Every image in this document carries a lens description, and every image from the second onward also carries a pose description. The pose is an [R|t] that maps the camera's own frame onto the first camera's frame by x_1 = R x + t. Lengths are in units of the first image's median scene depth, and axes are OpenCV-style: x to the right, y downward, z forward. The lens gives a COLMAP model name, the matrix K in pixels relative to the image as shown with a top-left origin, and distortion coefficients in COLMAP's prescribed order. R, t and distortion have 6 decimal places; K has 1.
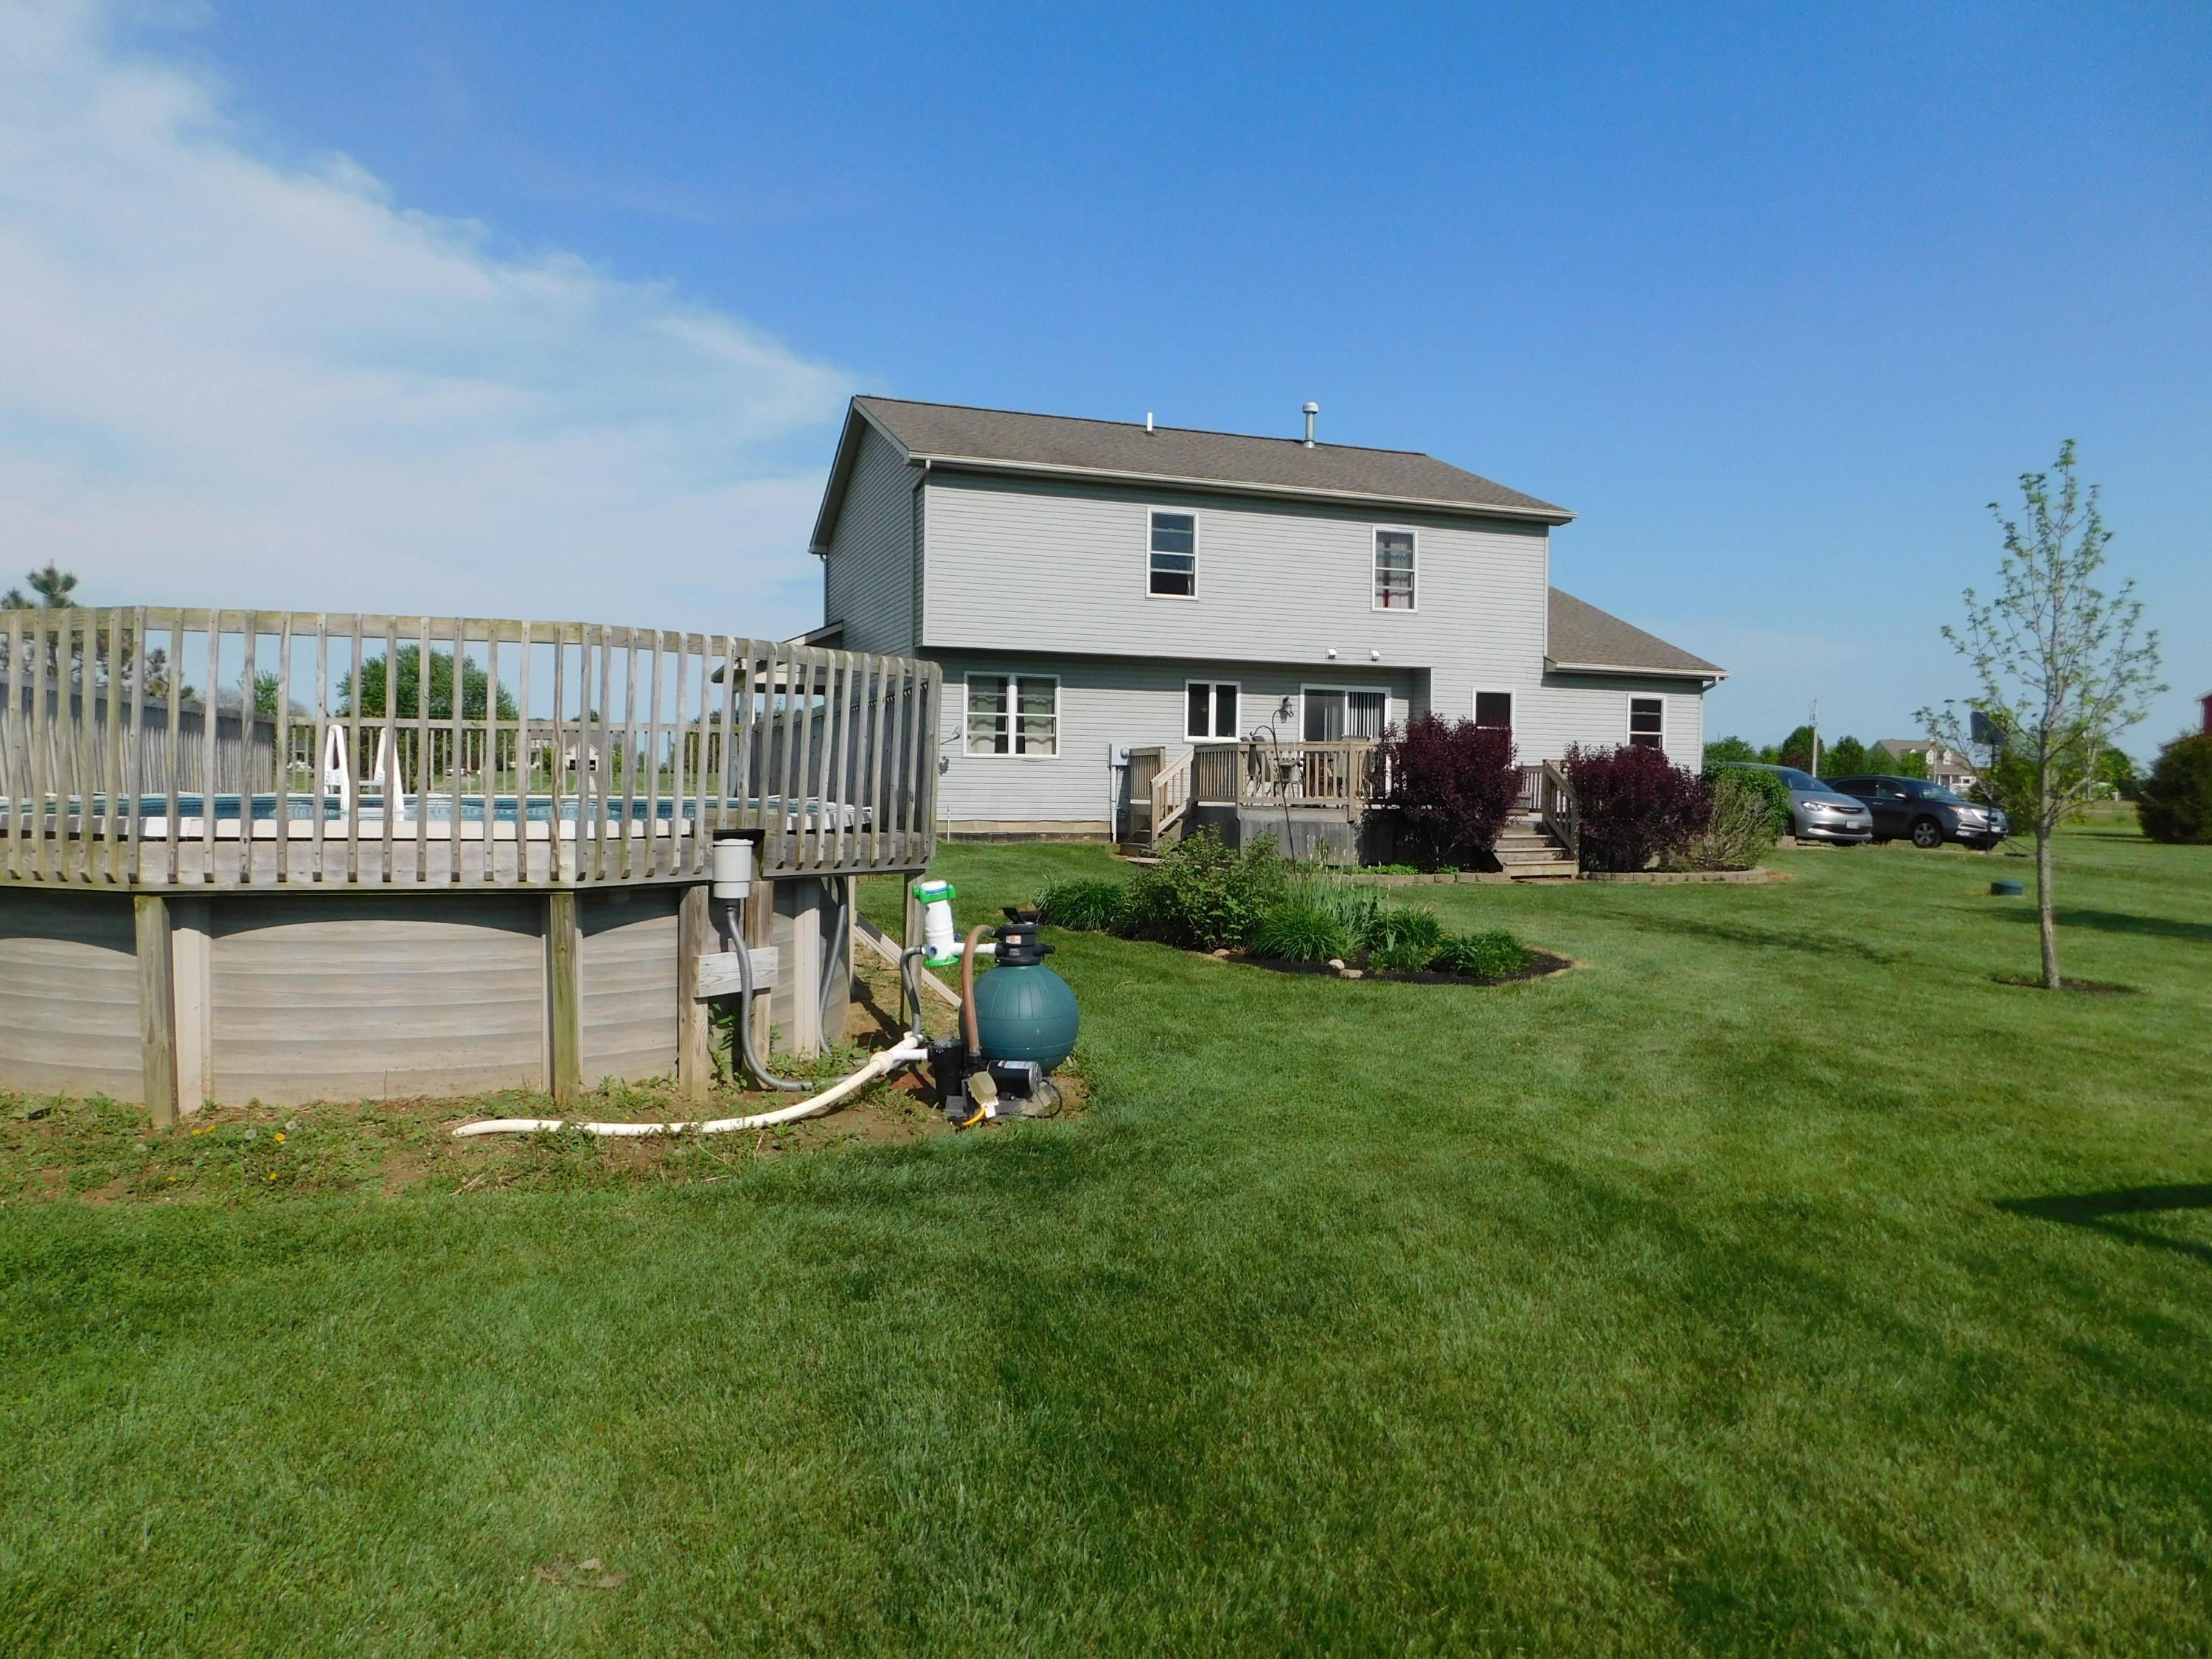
lens RADIAL K [[1465.4, 0, 1056.2], [0, 1465.4, 823.1], [0, 0, 1]] dist [-0.050140, 0.049720]
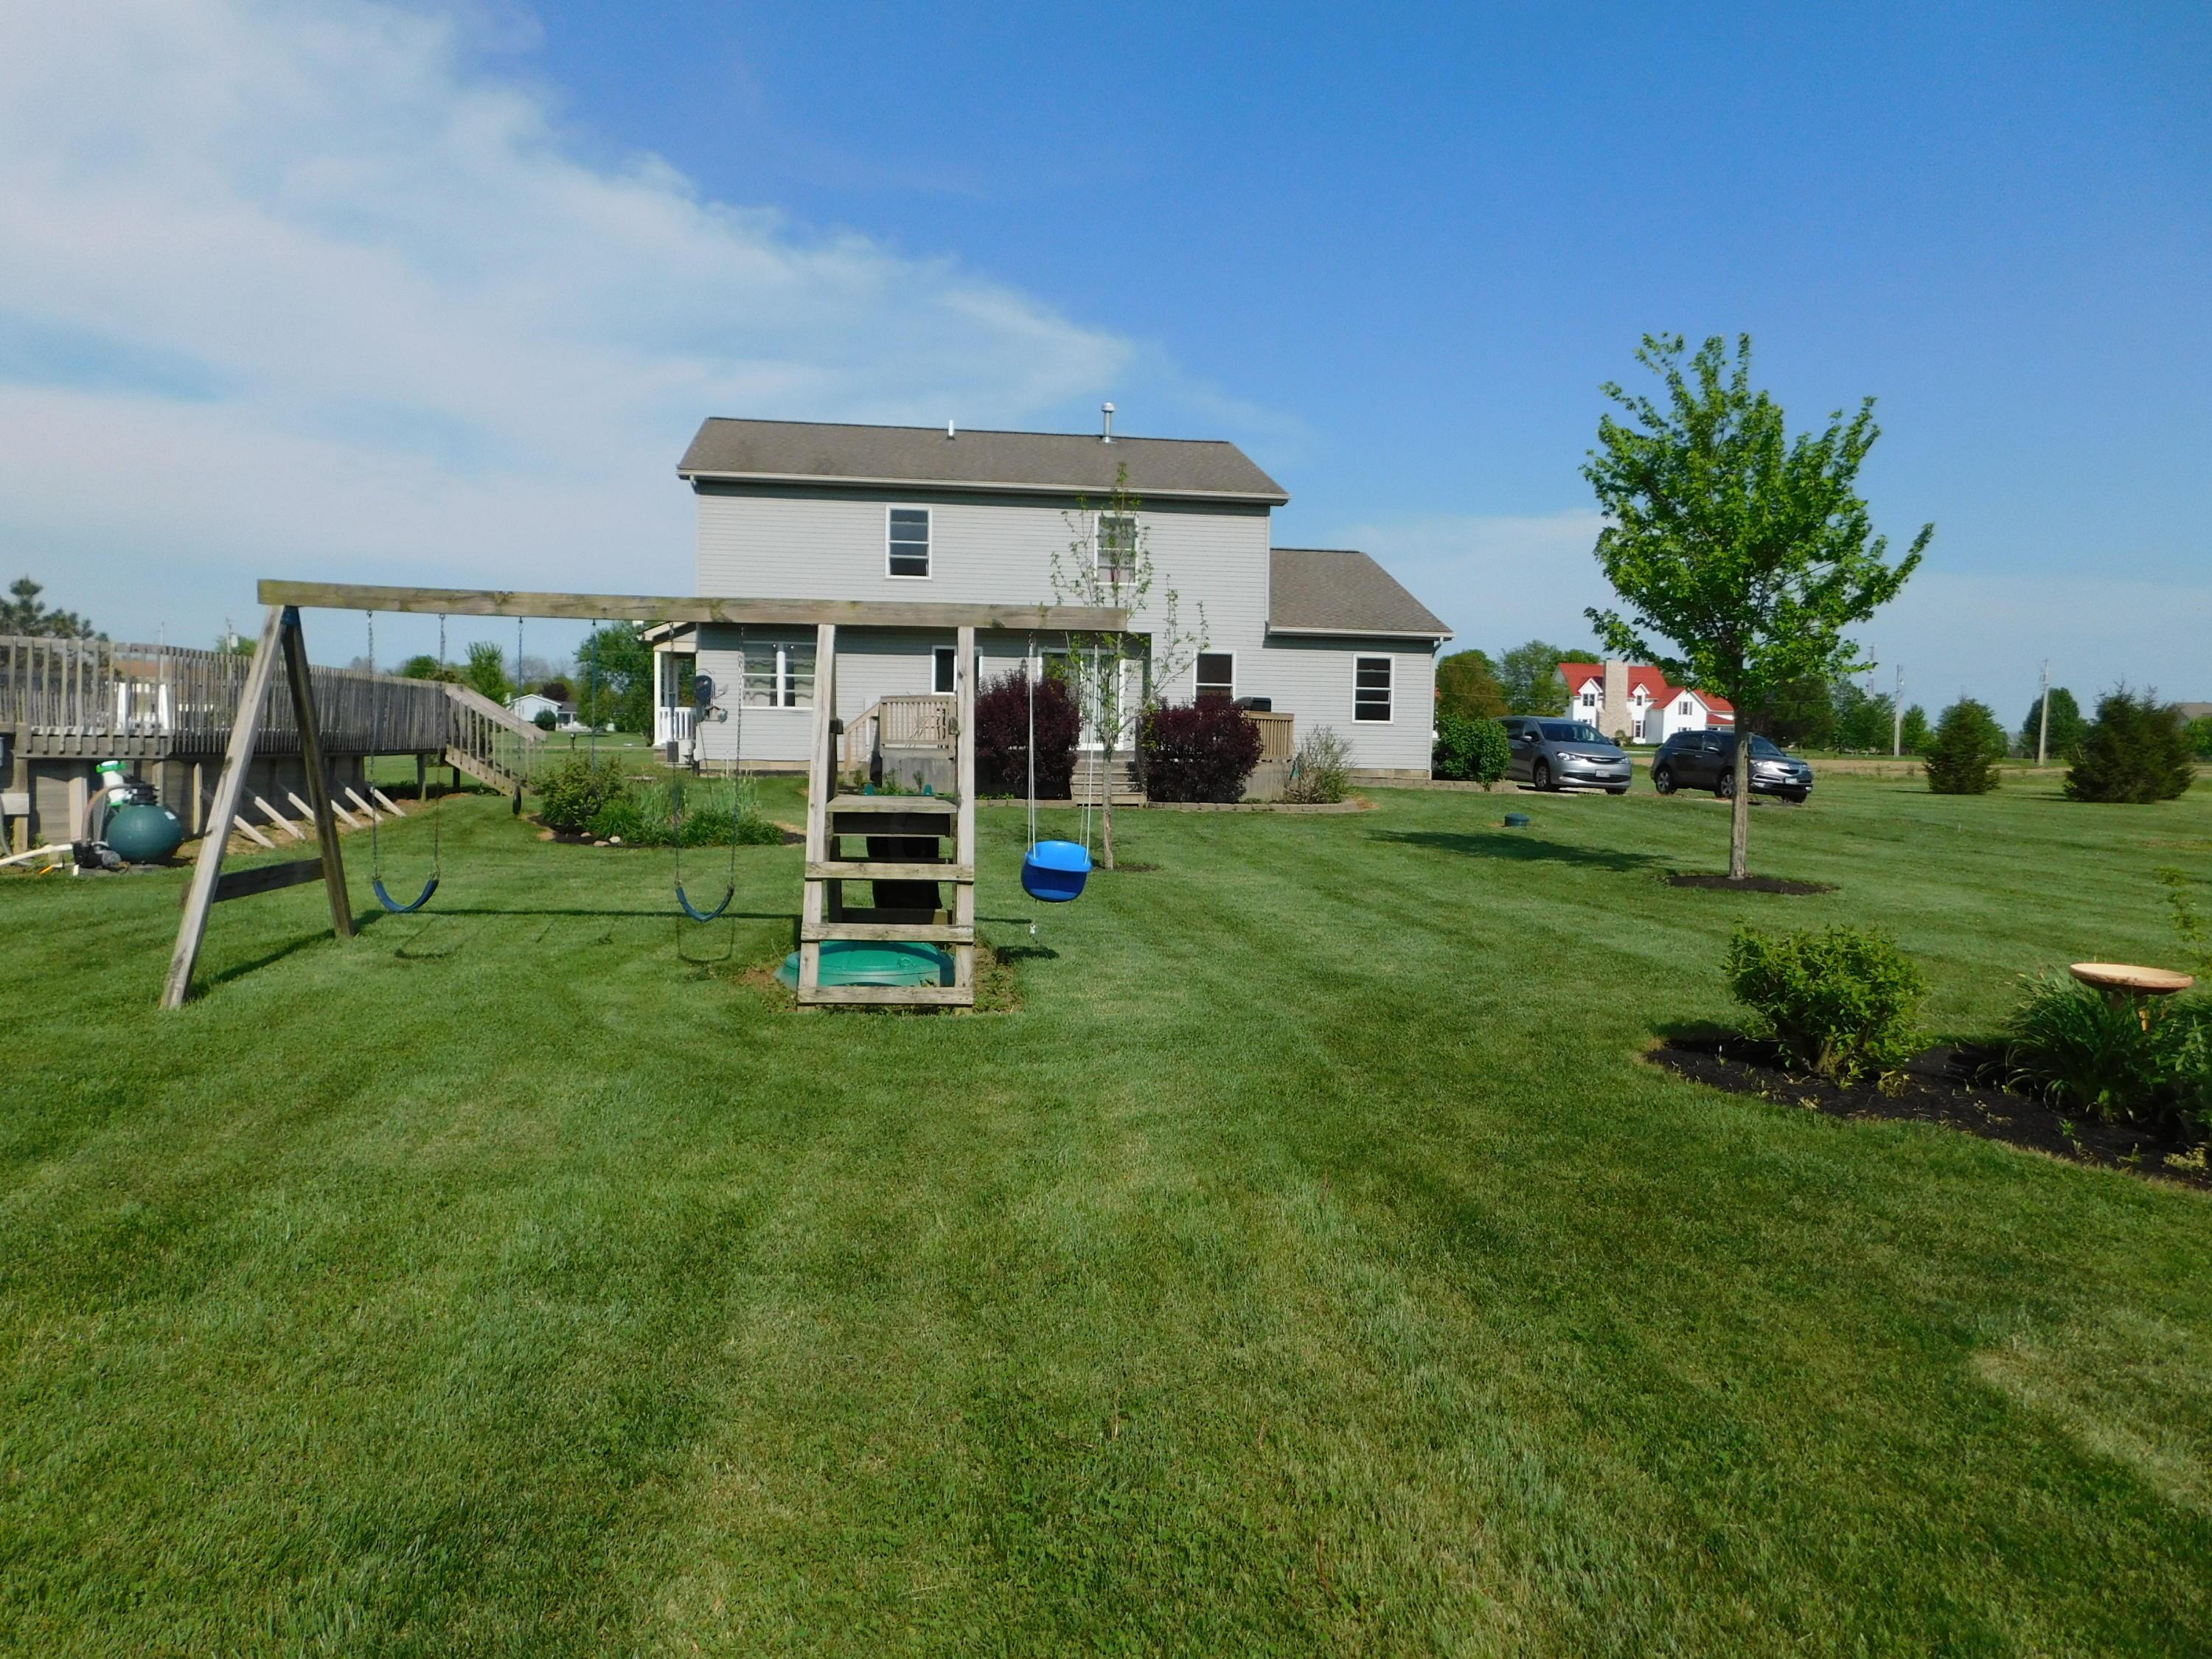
lens RADIAL K [[1484.2, 0, 1069.1], [0, 1484.2, 833.2], [0, 0, 1]] dist [-0.033288, 0.000801]
pose [[0.981474, 0.014146, -0.191072, 0.423788], [-0.009061, 0.999582, 0.027463, 0.022043], [0.191380, -0.025223, 0.981192, -0.183766]]
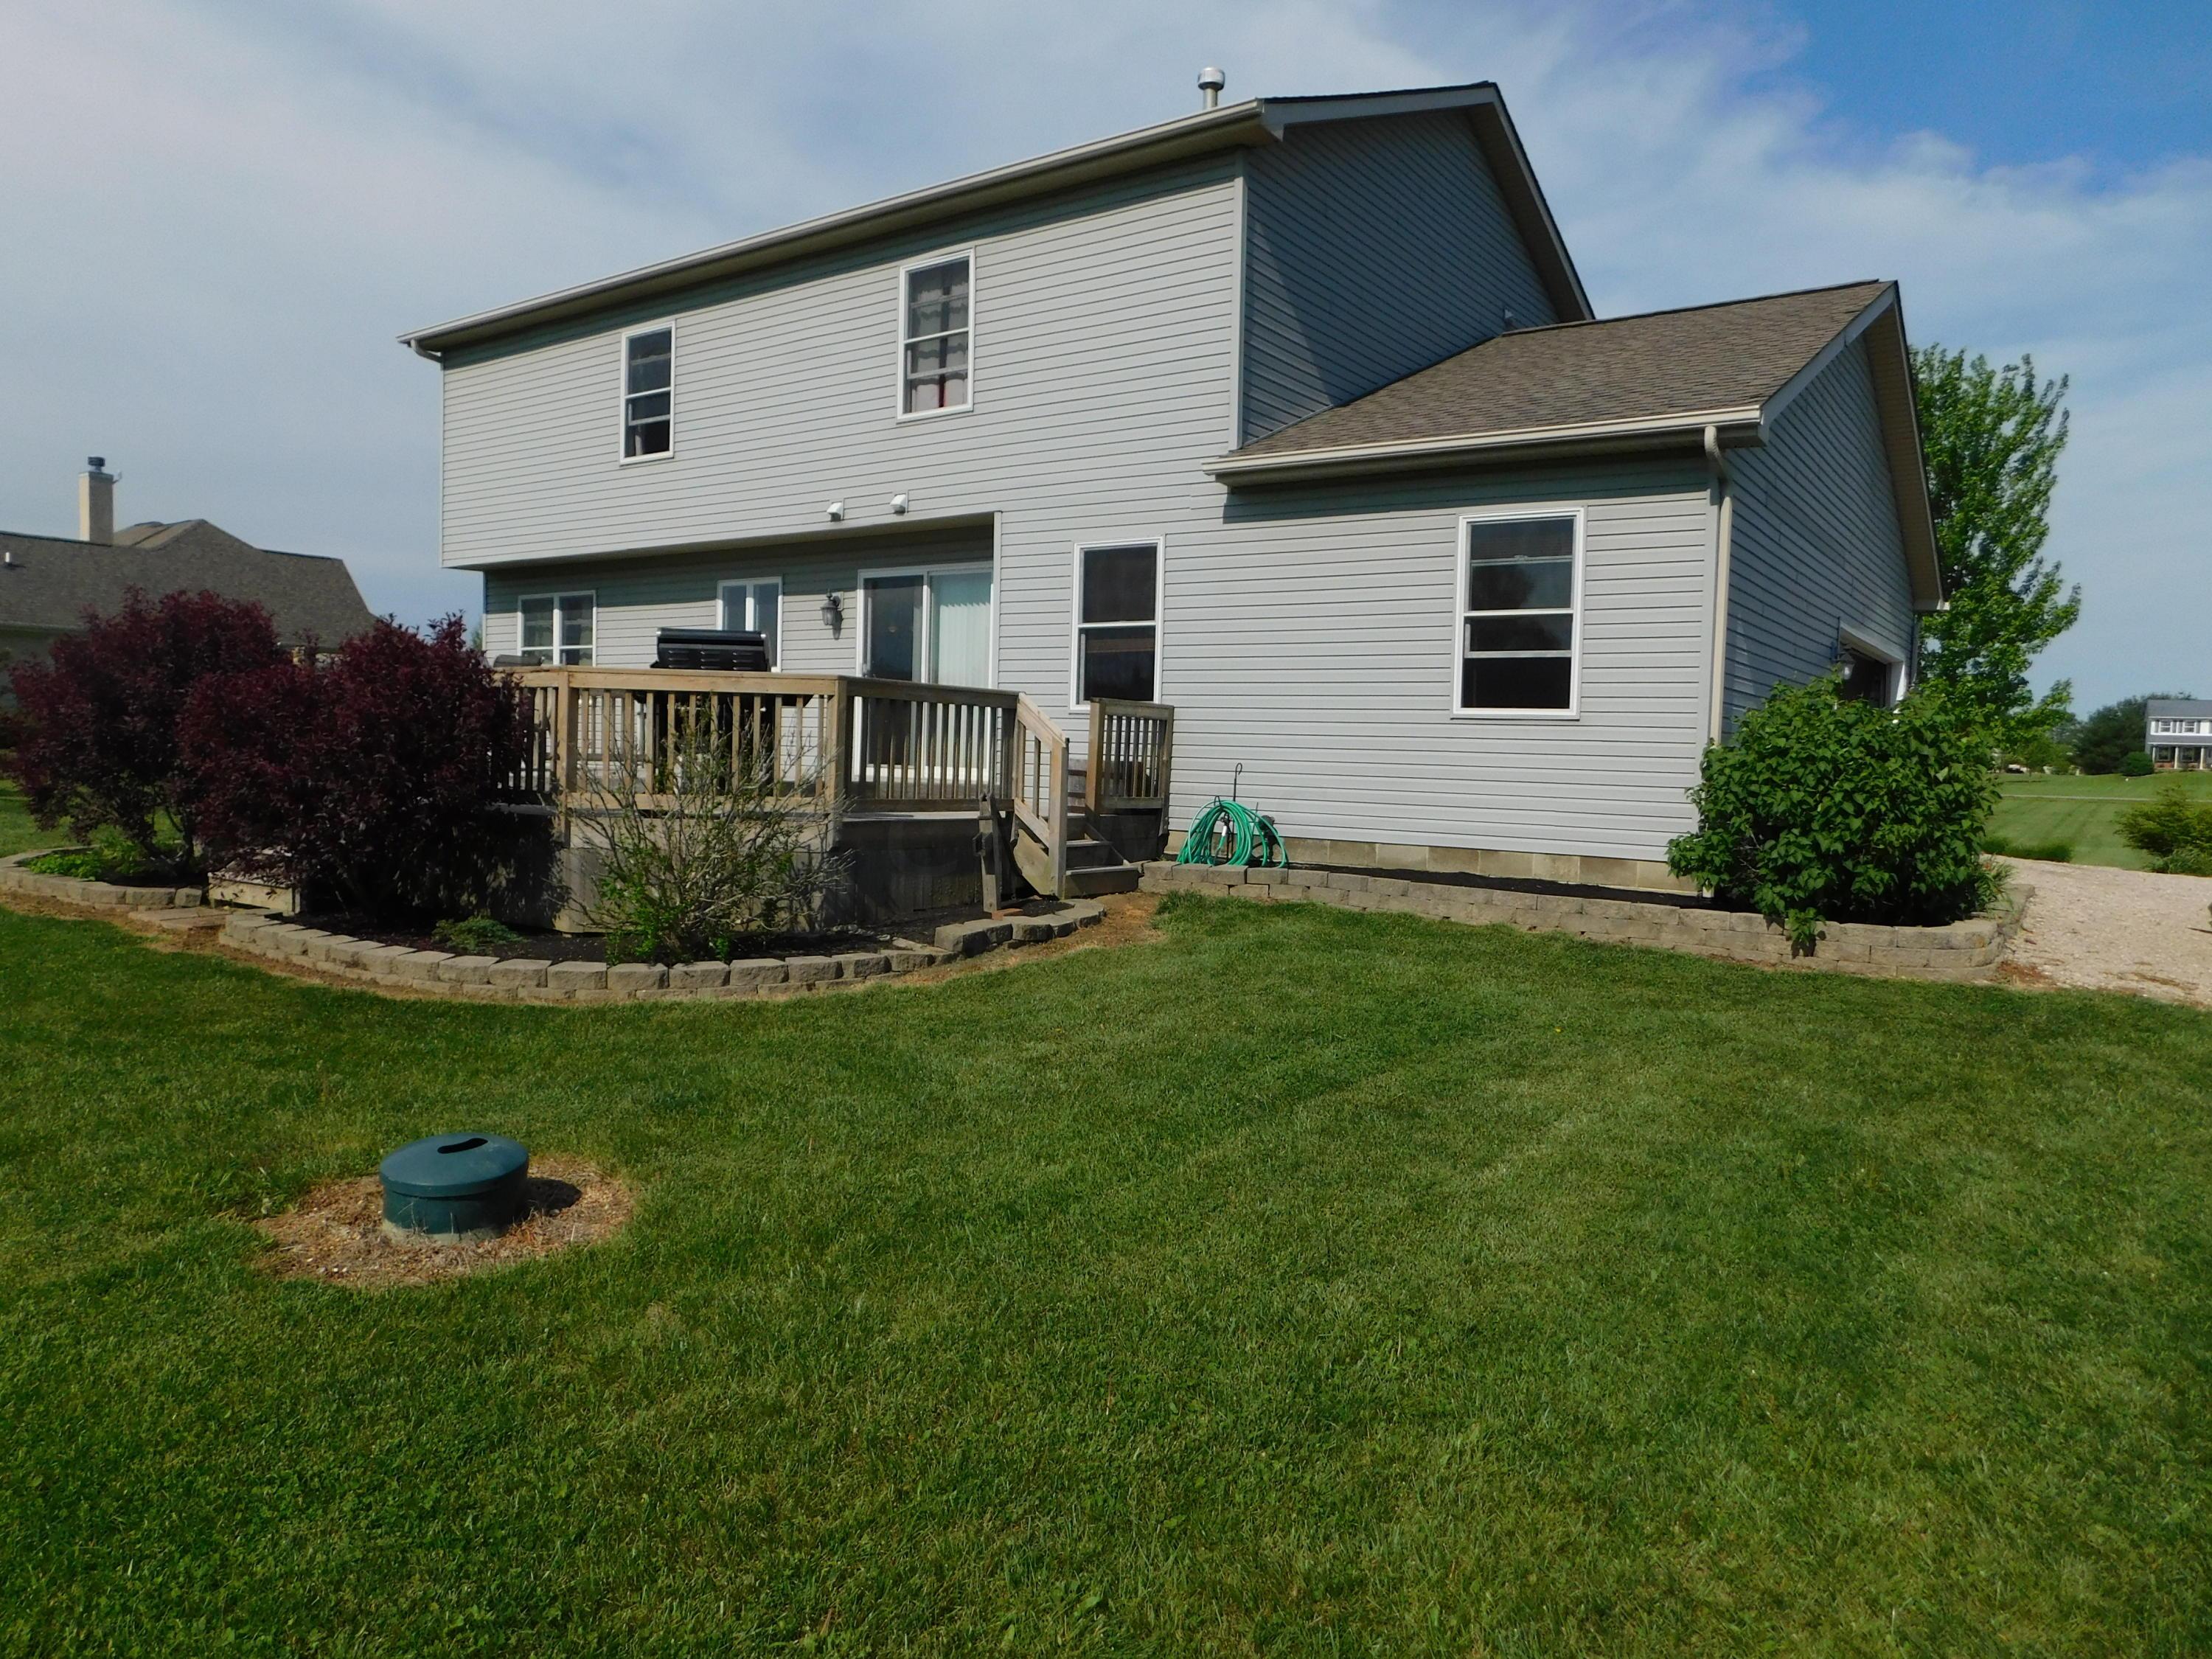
lens RADIAL K [[1484.2, 0, 1069.1], [0, 1484.2, 833.2], [0, 0, 1]] dist [-0.033288, 0.000801]
pose [[0.539272, 0.048667, -0.840725, 0.715774], [-0.051129, 0.998379, 0.024998, -0.009383], [0.840578, 0.029505, 0.540886, 0.752771]]
